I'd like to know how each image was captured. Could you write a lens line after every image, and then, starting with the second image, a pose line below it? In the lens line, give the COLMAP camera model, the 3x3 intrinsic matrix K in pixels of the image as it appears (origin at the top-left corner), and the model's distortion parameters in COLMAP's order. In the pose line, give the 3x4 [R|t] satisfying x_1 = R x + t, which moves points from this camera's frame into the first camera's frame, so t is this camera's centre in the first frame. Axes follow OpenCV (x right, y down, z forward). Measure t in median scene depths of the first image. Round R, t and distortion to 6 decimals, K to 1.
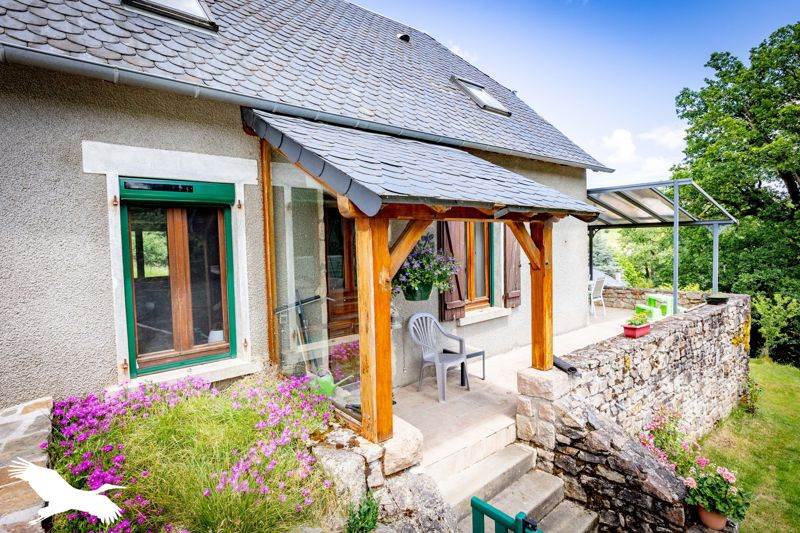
lens RADIAL K [[404.7, 0, 400.0], [0, 404.7, 266.5], [0, 0, 1]] dist [0.001696, 0.000188]
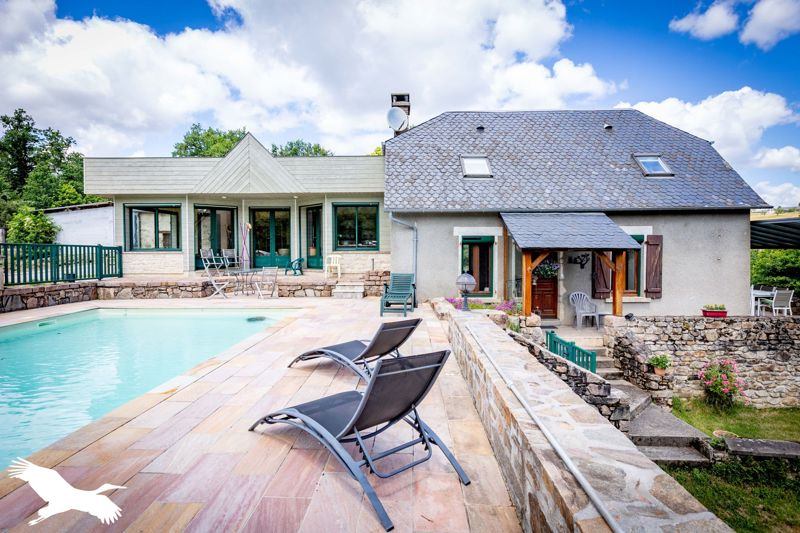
lens RADIAL K [[437.2, 0, 400.4], [0, 437.2, 248.0], [0, 0, 1]] dist [0.000306, -0.000088]
pose [[0.786654, 0.021999, -0.617002, 0.980505], [-0.056276, 0.997760, -0.036175, 0.032003], [0.614824, 0.063180, 0.786130, -1.844069]]
